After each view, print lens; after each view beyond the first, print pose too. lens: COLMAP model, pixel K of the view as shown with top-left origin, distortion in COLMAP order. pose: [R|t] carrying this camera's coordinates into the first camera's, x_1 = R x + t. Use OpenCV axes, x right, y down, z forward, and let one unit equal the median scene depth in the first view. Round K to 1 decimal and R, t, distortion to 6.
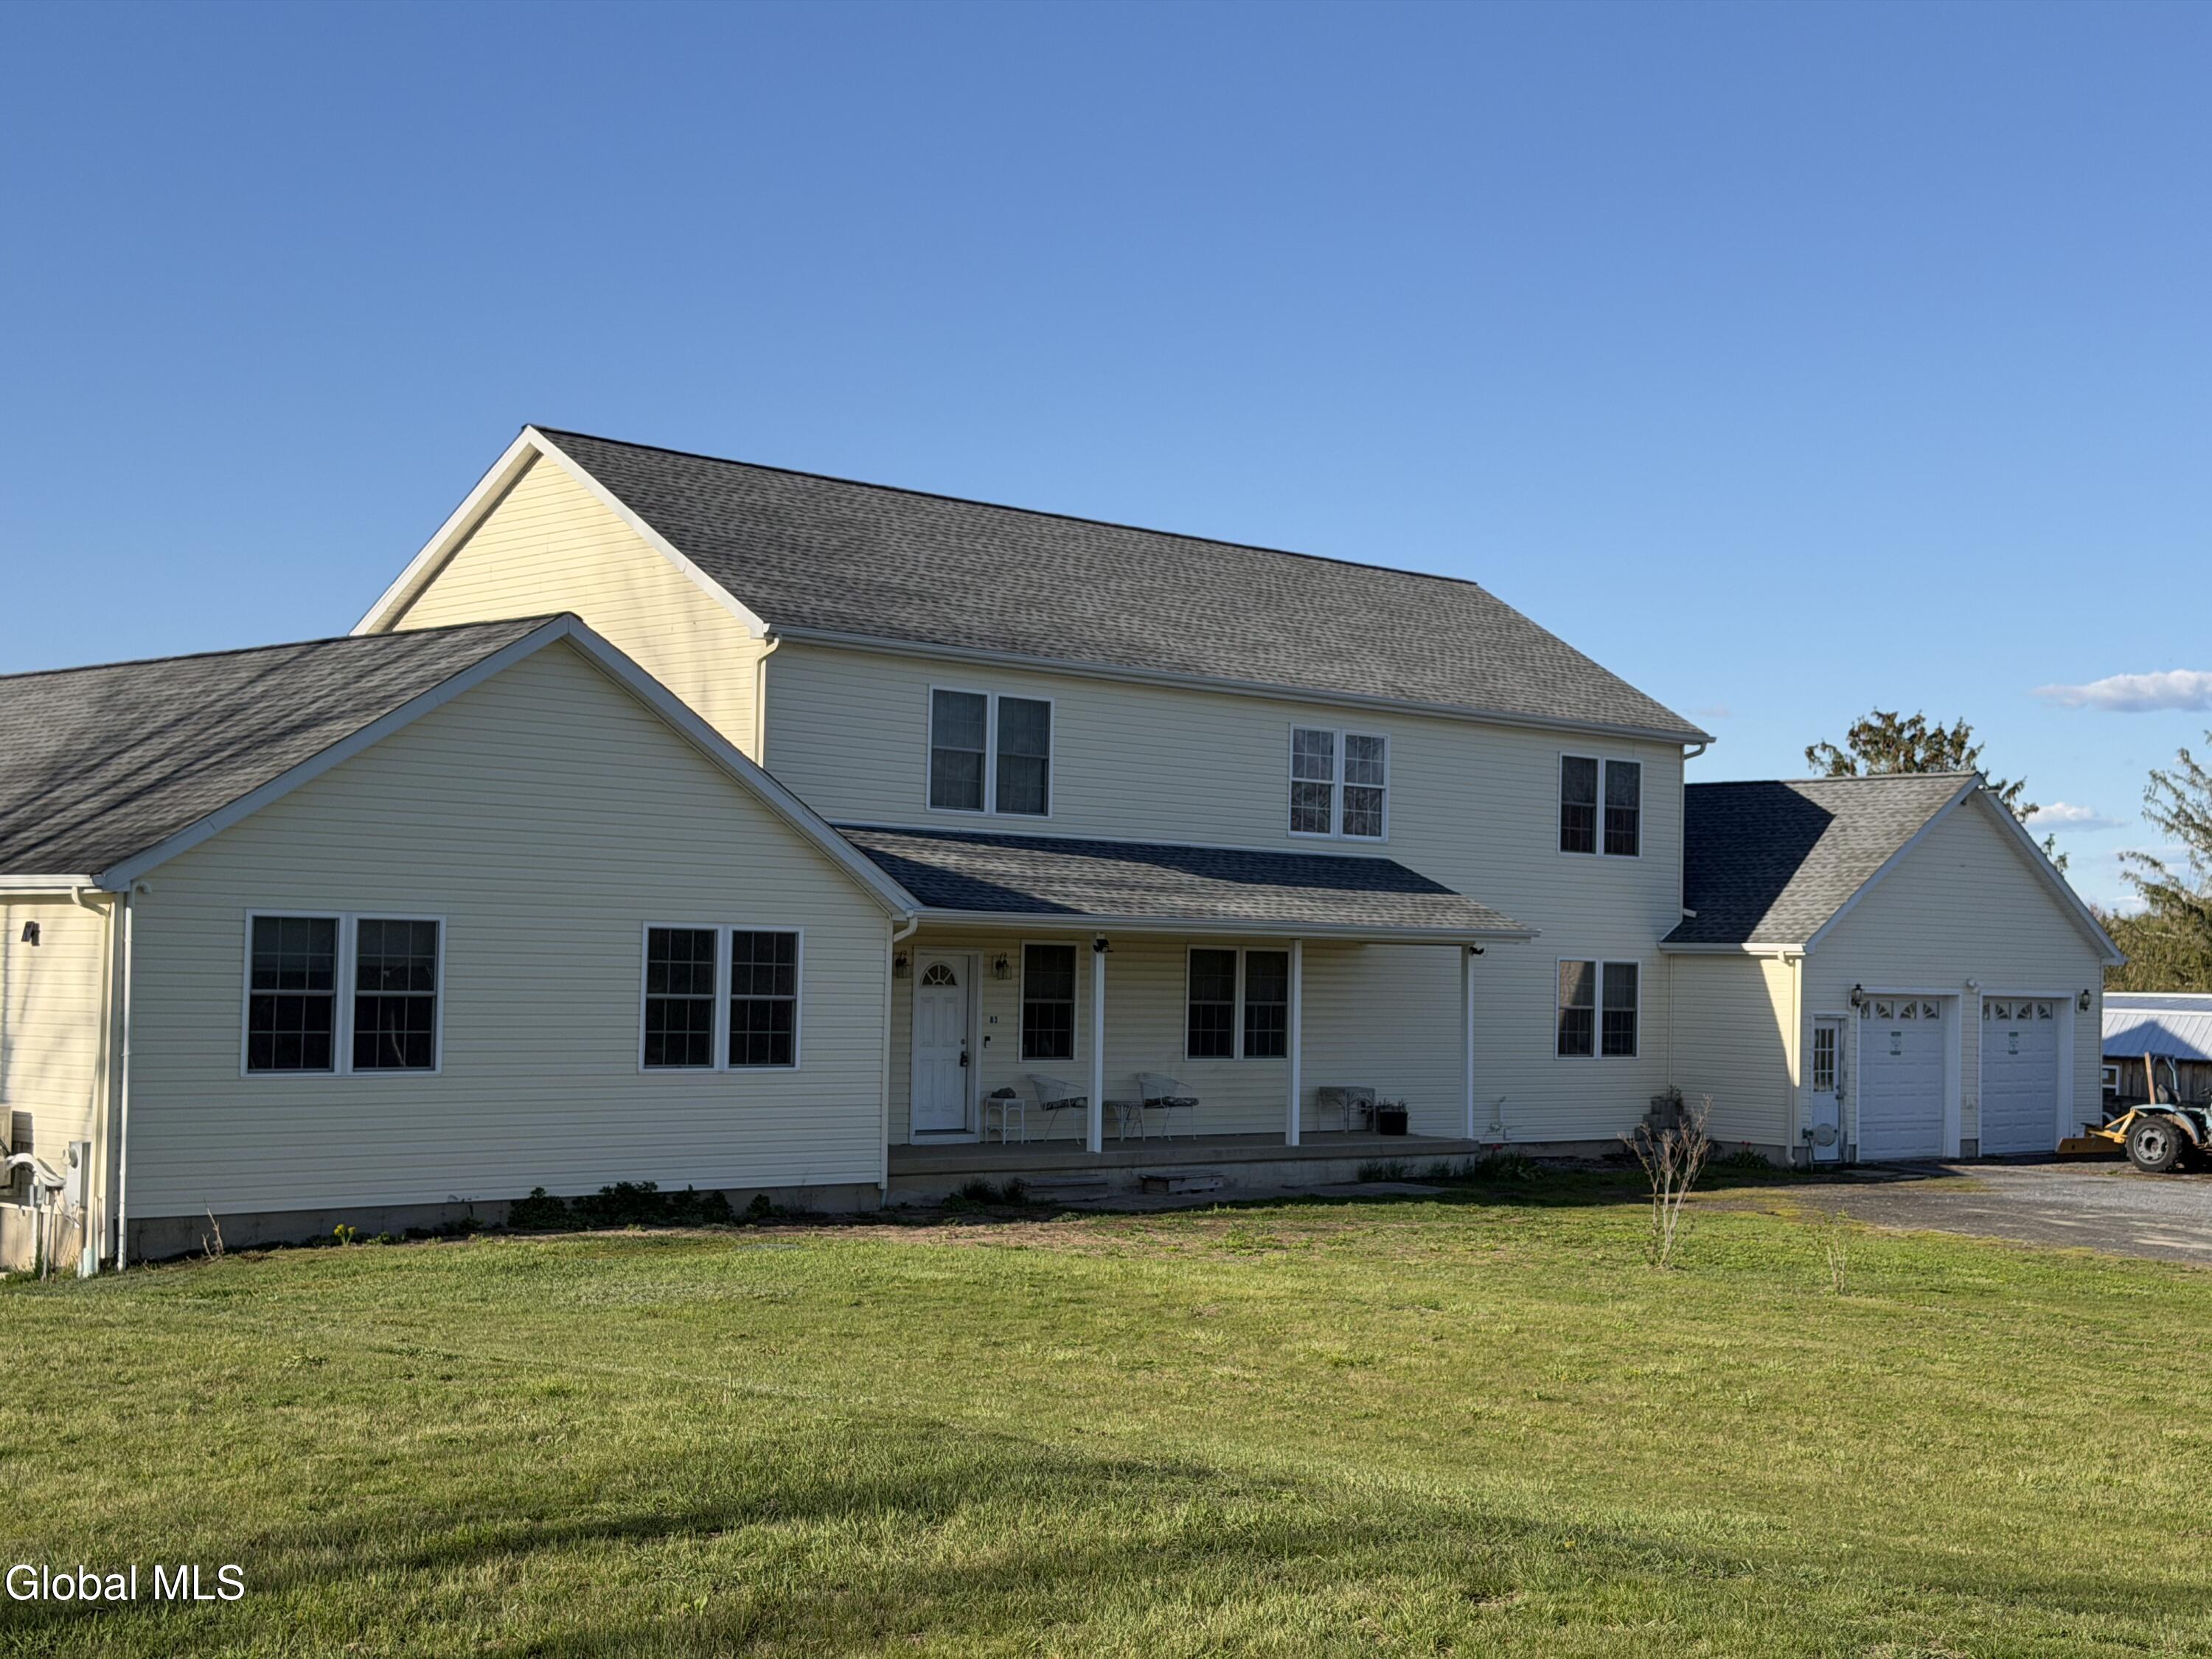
lens RADIAL K [[3040.0, 0, 1106.0], [0, 3040.0, 829.5], [0, 0, 1]] dist [0.158901, -0.173594]
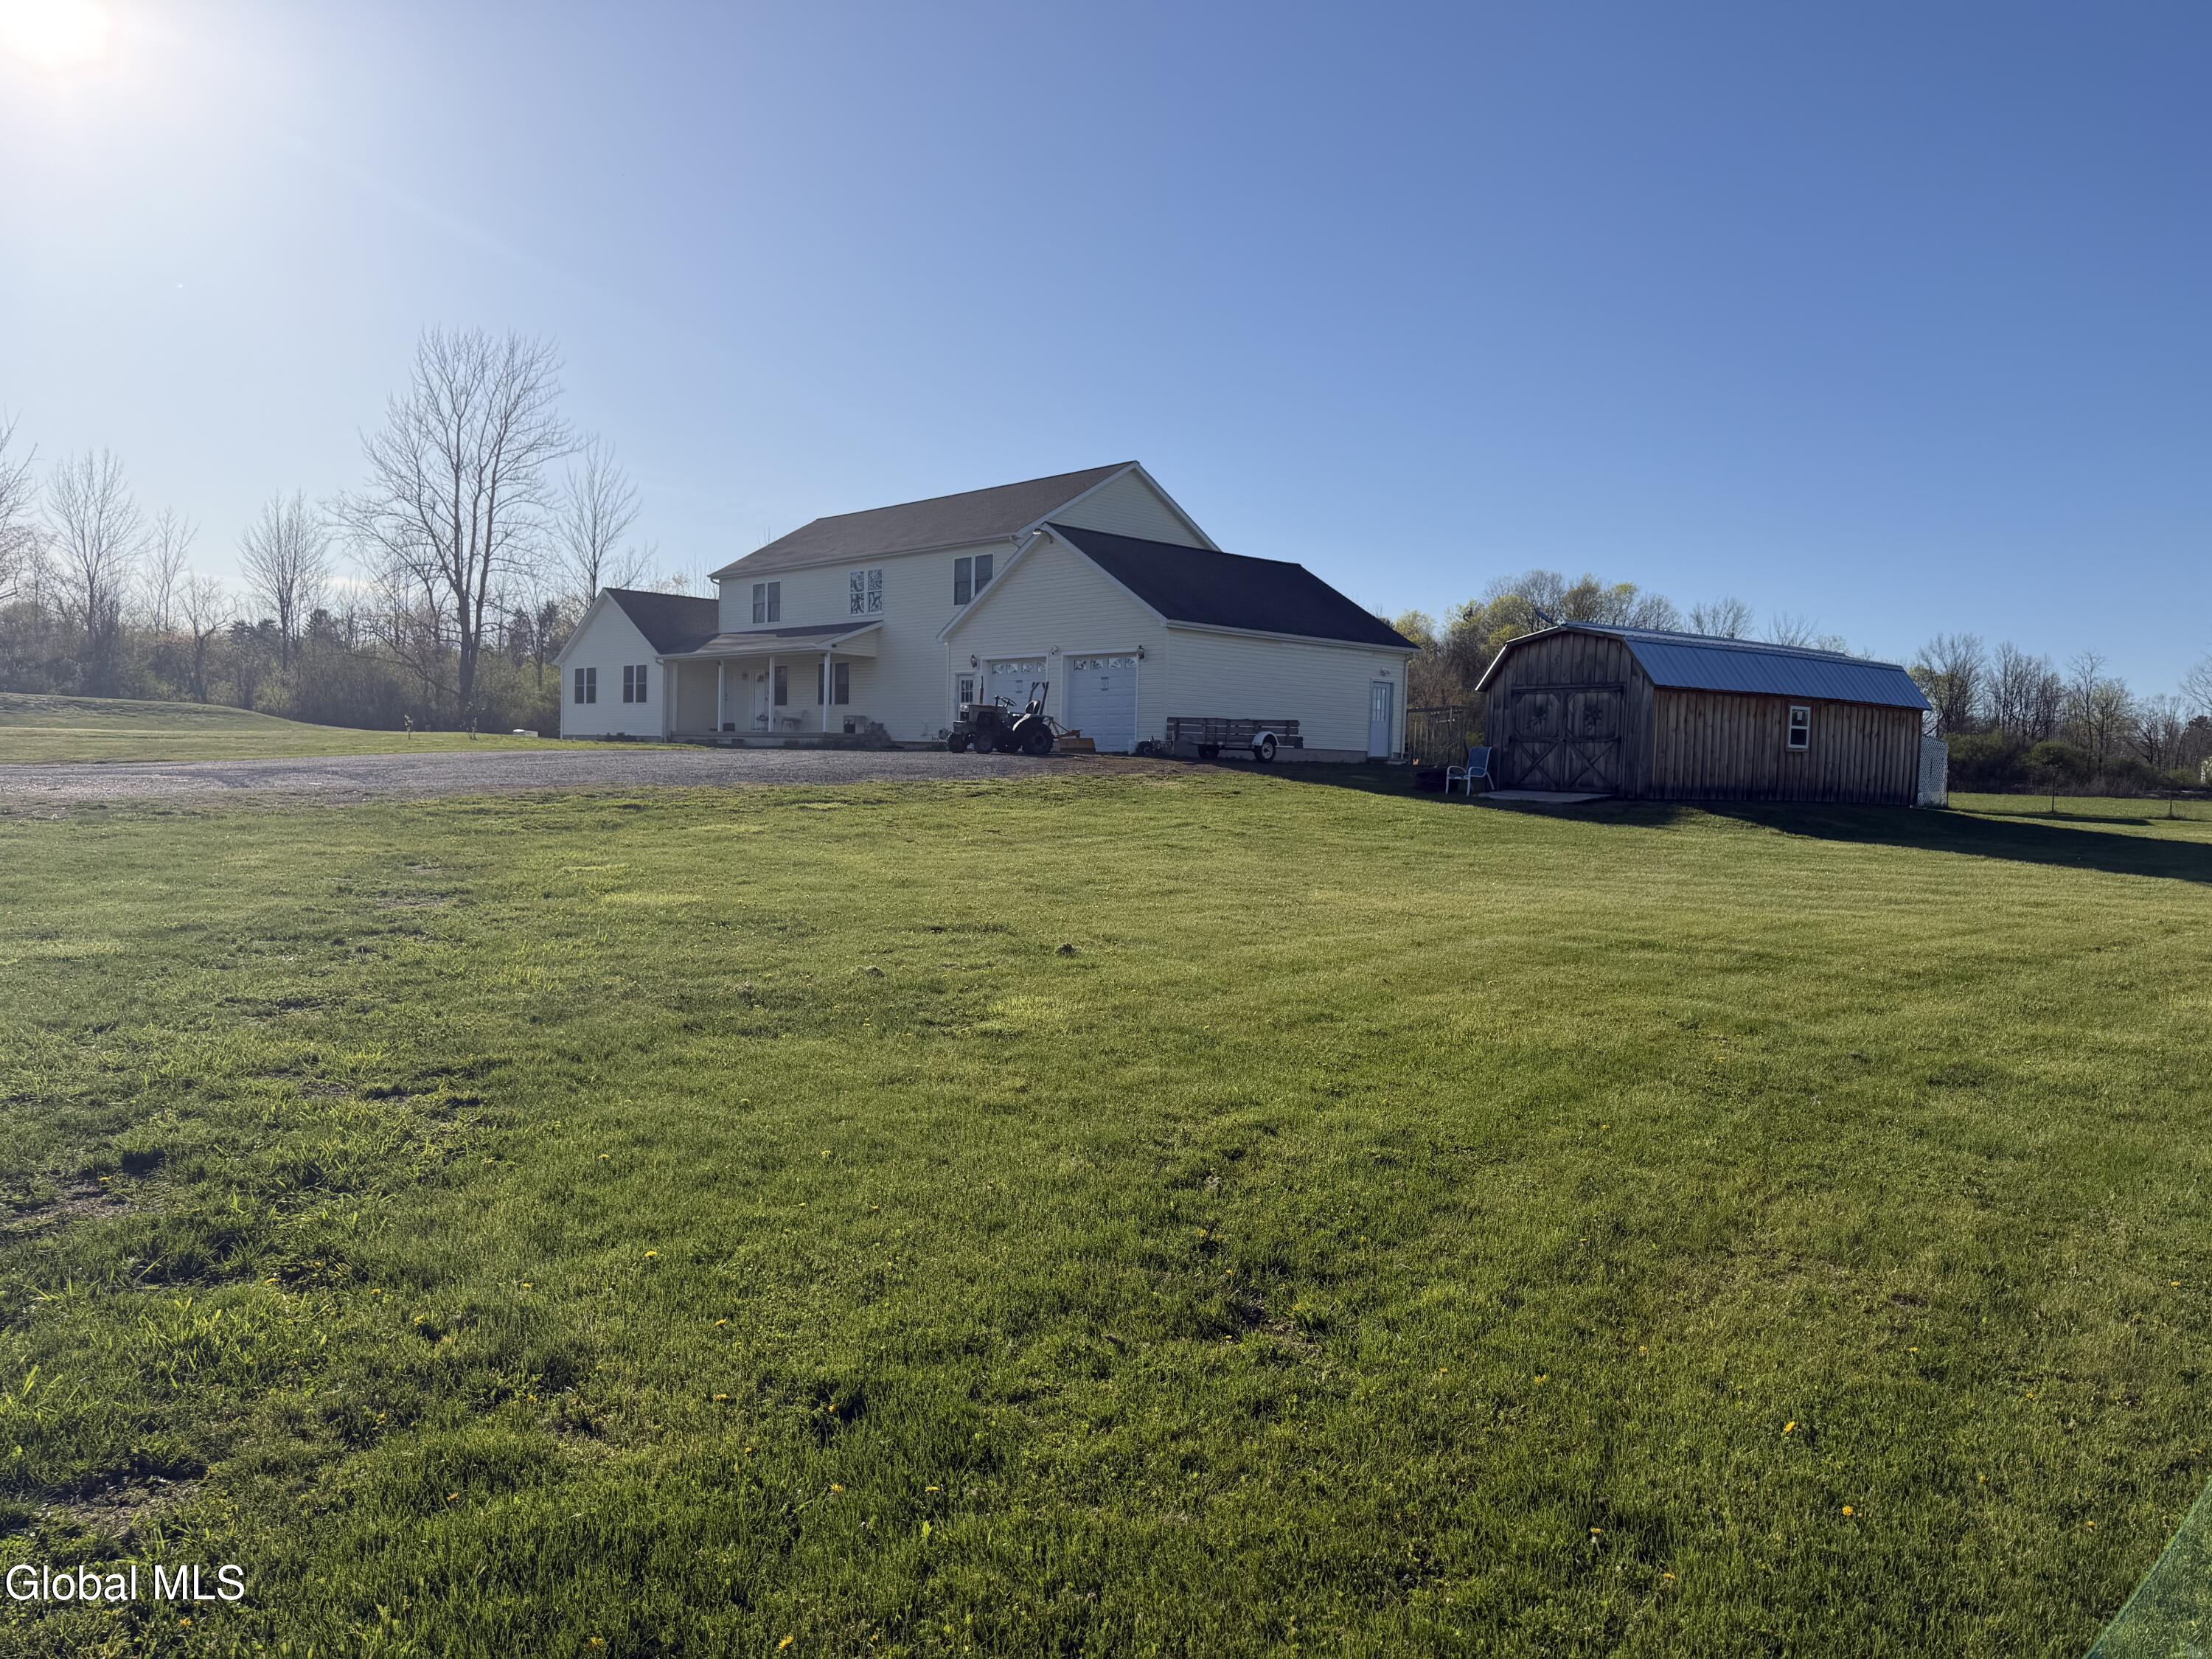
lens RADIAL K [[1519.9, 0, 1106.0], [0, 1519.9, 829.5], [0, 0, 1]] dist [0.190972, -0.413097]
pose [[-0.048727, 0.048613, -0.997628, 1.792870], [0.049432, 0.997708, 0.046203, 0.177551], [0.997588, -0.047063, -0.051018, 1.694136]]
